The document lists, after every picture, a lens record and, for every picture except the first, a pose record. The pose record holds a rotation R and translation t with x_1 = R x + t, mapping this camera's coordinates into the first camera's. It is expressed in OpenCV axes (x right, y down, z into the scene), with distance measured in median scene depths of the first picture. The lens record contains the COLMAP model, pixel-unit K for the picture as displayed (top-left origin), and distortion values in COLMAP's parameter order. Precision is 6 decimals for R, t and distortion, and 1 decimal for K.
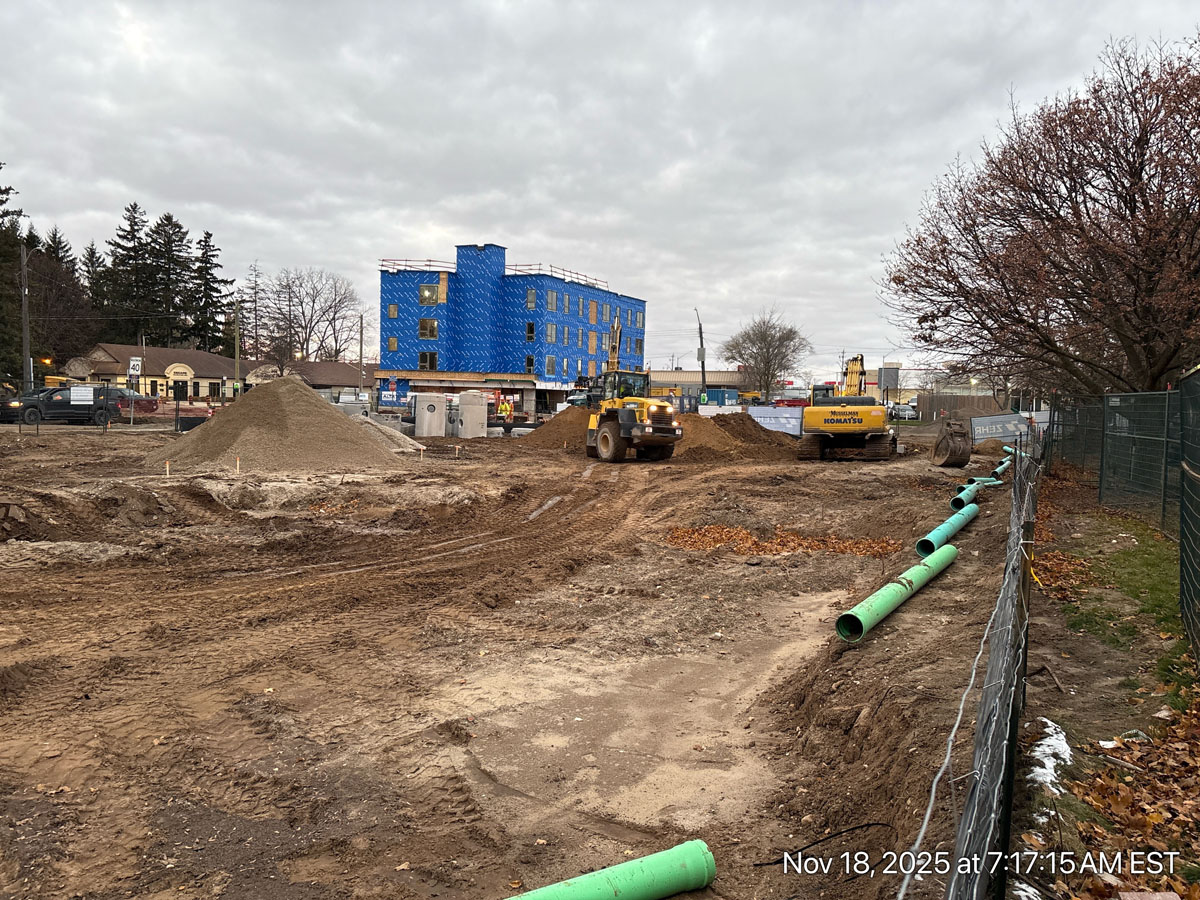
lens RADIAL K [[895.4, 0, 622.8], [0, 895.4, 472.4], [0, 0, 1]] dist [0.029912, -0.047131]
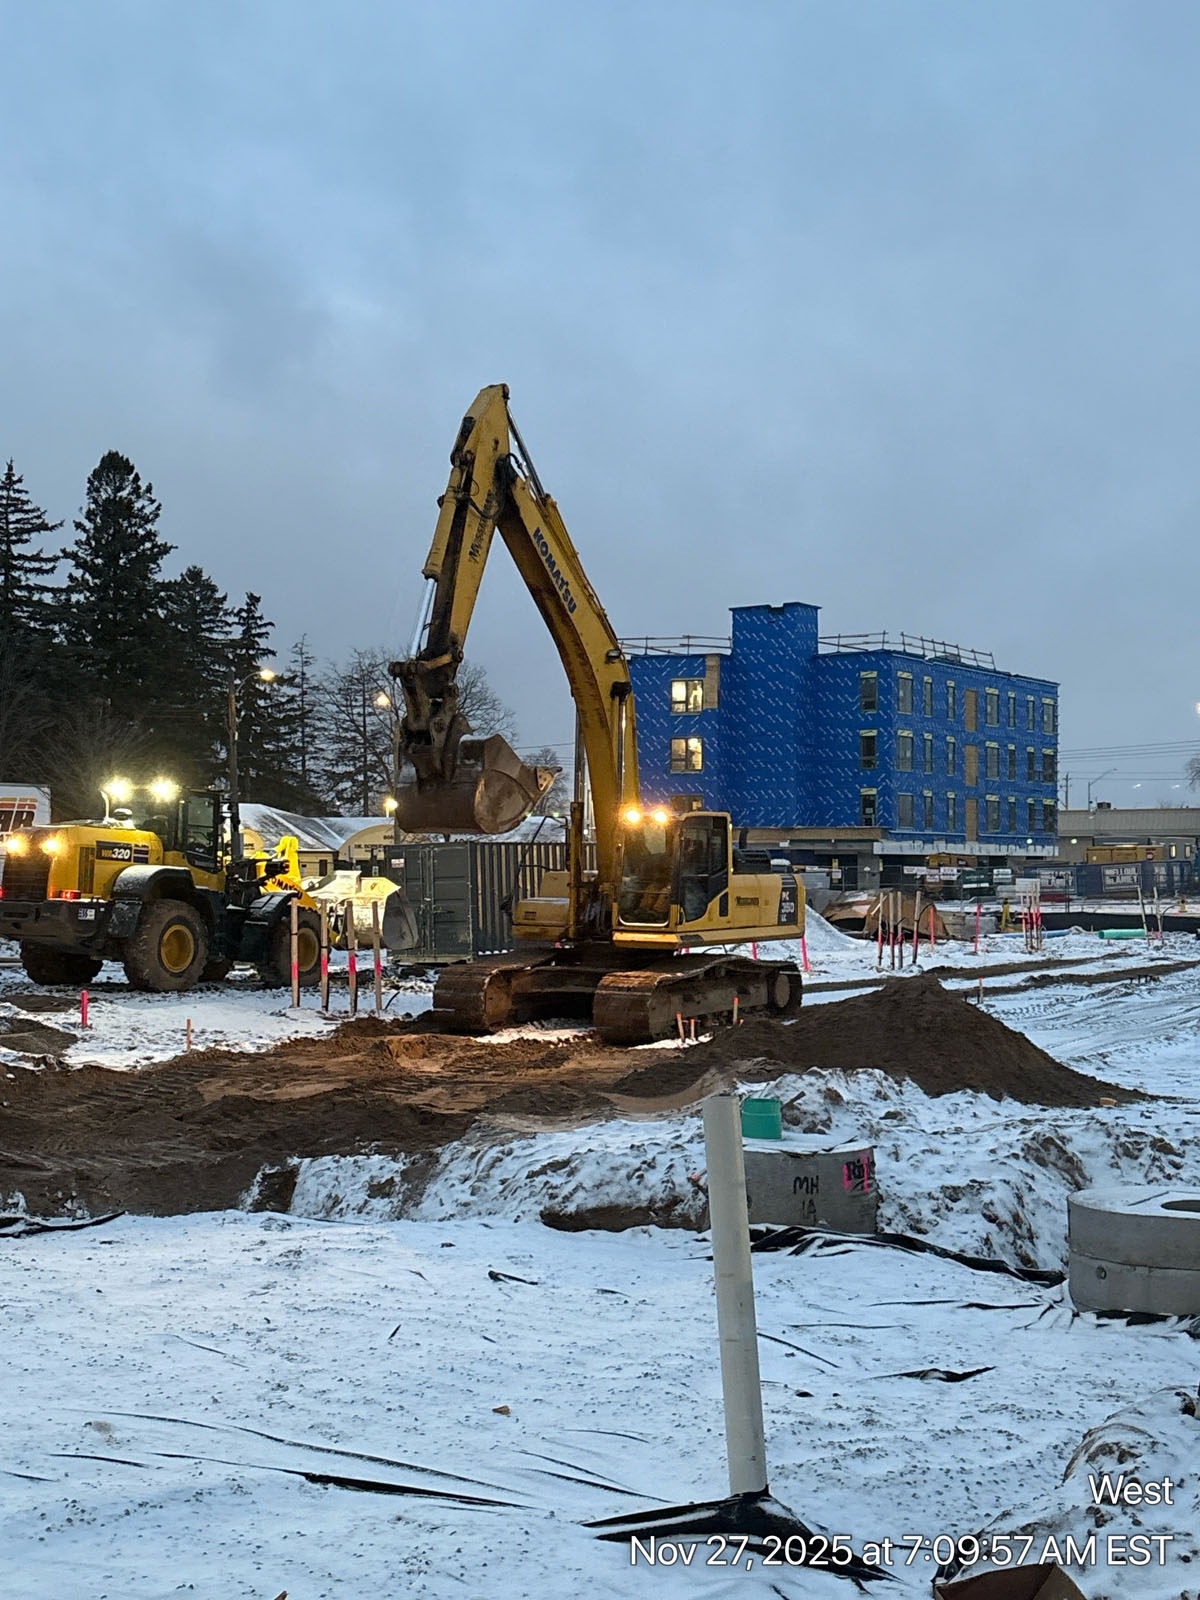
lens RADIAL K [[1929.9, 0, 579.7], [0, 1929.9, 842.2], [0, 0, 1]] dist [0.136353, 0.000000]
pose [[0.987054, -0.028596, -0.157817, -0.090446], [0.013227, 0.995139, -0.097588, 0.013791], [0.159841, 0.094237, 0.982634, -0.206295]]
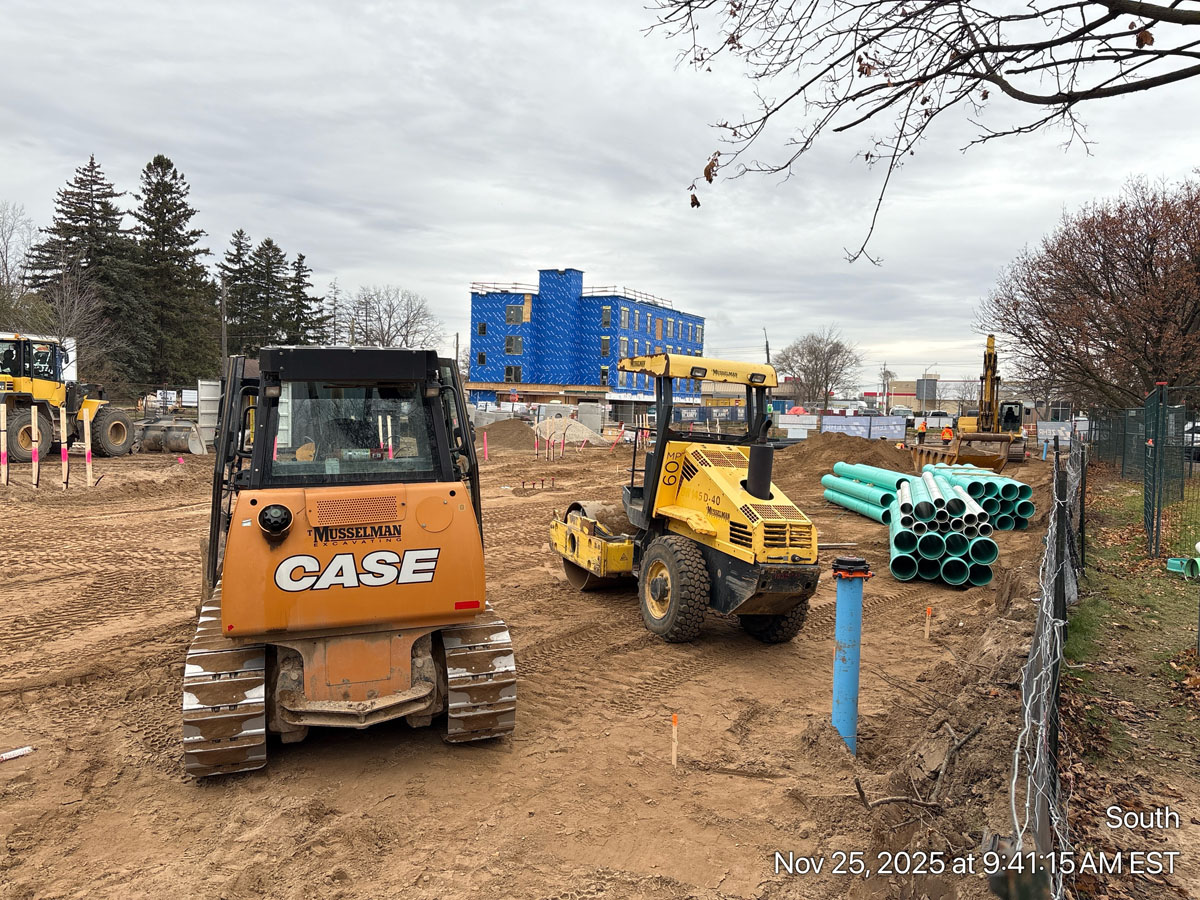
lens RADIAL K [[895.4, 0, 609.7], [0, 895.4, 473.9], [0, 0, 1]] dist [0.029912, -0.047131]
pose [[0.998988, 0.007681, -0.044327, -0.047041], [-0.008051, 0.999934, -0.008181, 0.007367], [0.044261, 0.008529, 0.998984, -0.097894]]
